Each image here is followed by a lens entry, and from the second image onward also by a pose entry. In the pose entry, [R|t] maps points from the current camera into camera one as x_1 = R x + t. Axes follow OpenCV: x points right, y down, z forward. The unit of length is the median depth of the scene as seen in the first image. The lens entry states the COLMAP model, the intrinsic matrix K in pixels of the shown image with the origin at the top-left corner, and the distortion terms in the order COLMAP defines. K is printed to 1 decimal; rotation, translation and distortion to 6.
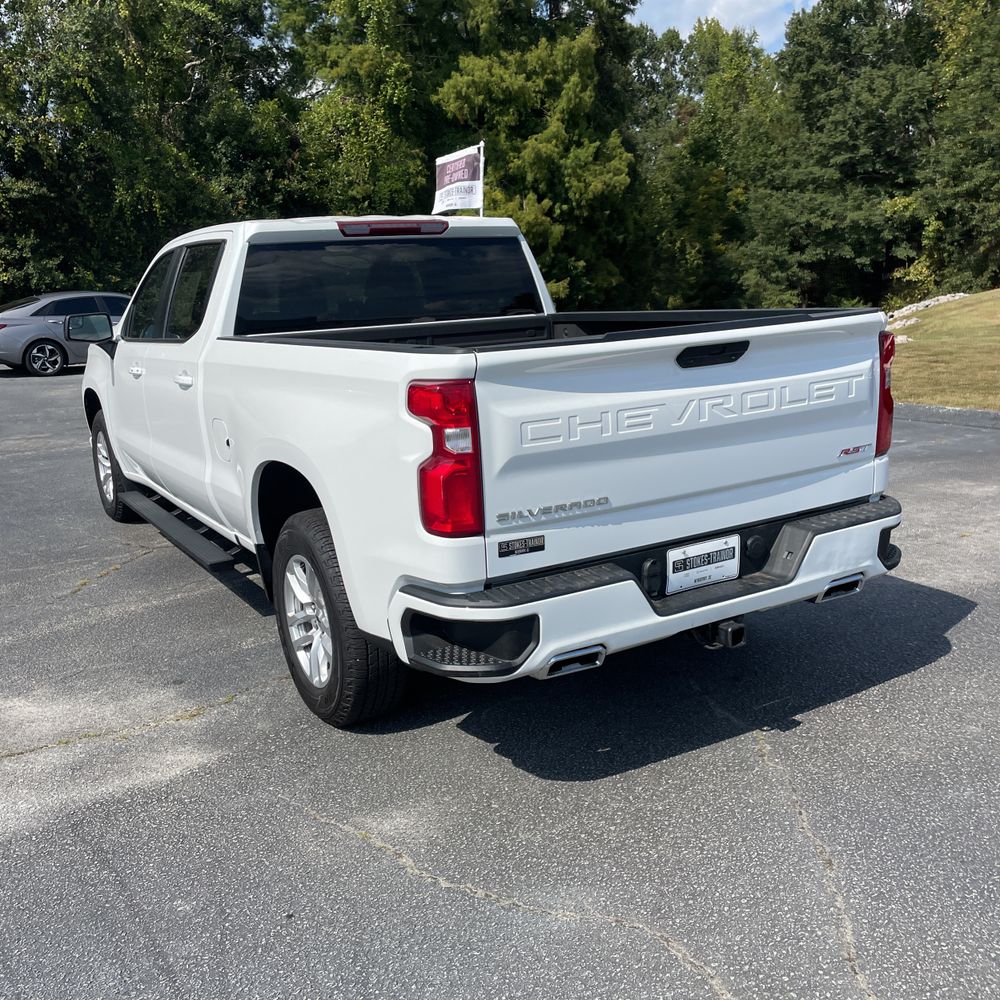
lens RADIAL K [[1008.6, 0, 503.9], [0, 1008.6, 490.6], [0, 0, 1]] dist [0.099455, -0.134873]
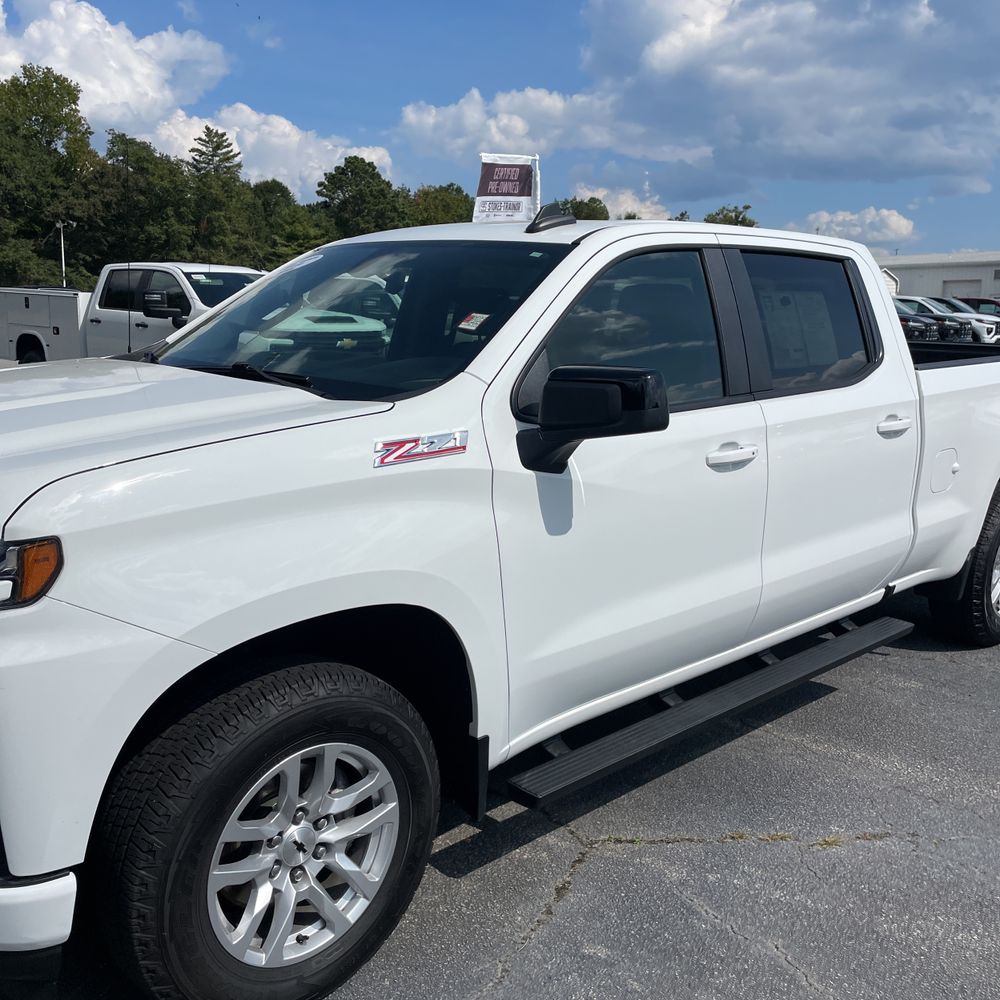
lens RADIAL K [[1008.6, 0, 503.9], [0, 1008.6, 490.6], [0, 0, 1]] dist [0.099455, -0.134873]
pose [[-0.218605, -0.139427, 0.965801, -0.920333], [0.192469, 0.964136, 0.182751, -0.236907], [-0.956644, 0.225837, -0.183929, 1.287793]]
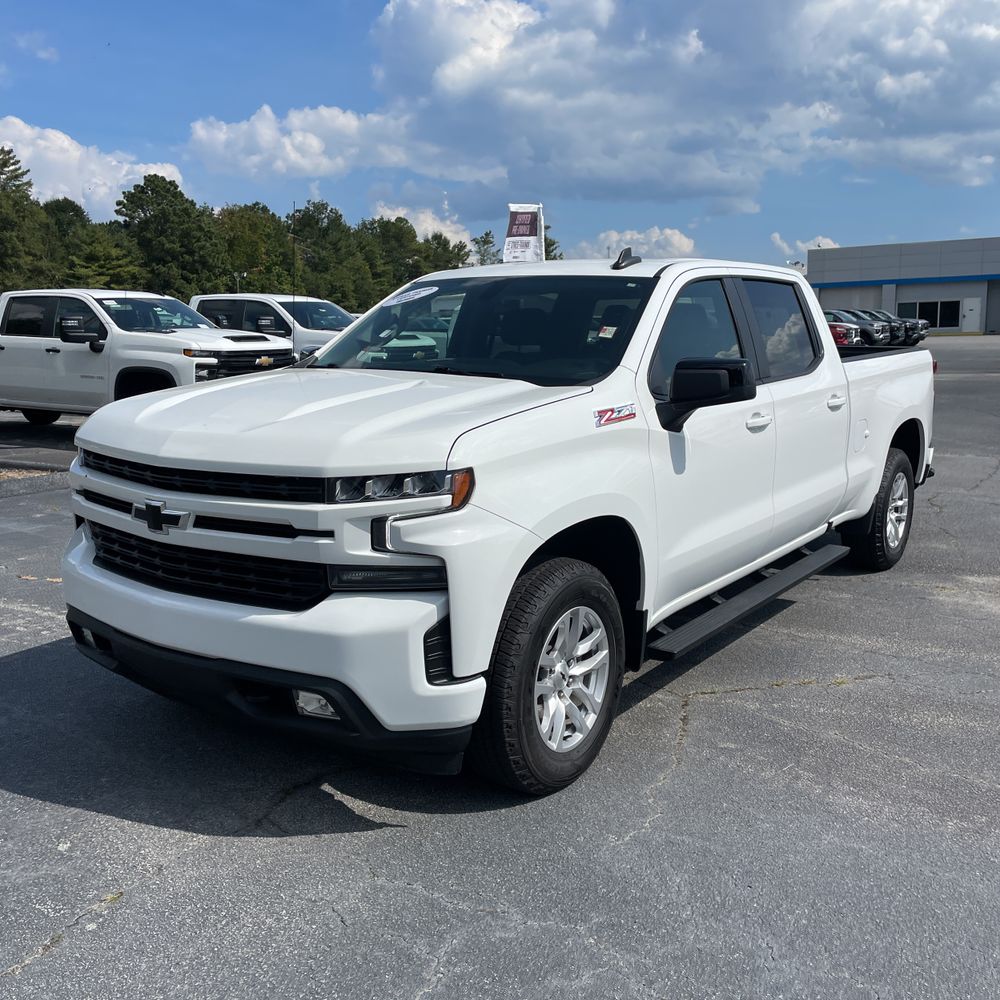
lens RADIAL K [[1008.6, 0, 503.9], [0, 1008.6, 490.6], [0, 0, 1]] dist [0.099455, -0.134873]
pose [[-0.395204, -0.107156, 0.912322, -1.072769], [0.208523, 0.956780, 0.202707, -0.284653], [-0.894613, 0.270350, -0.355779, 1.555767]]
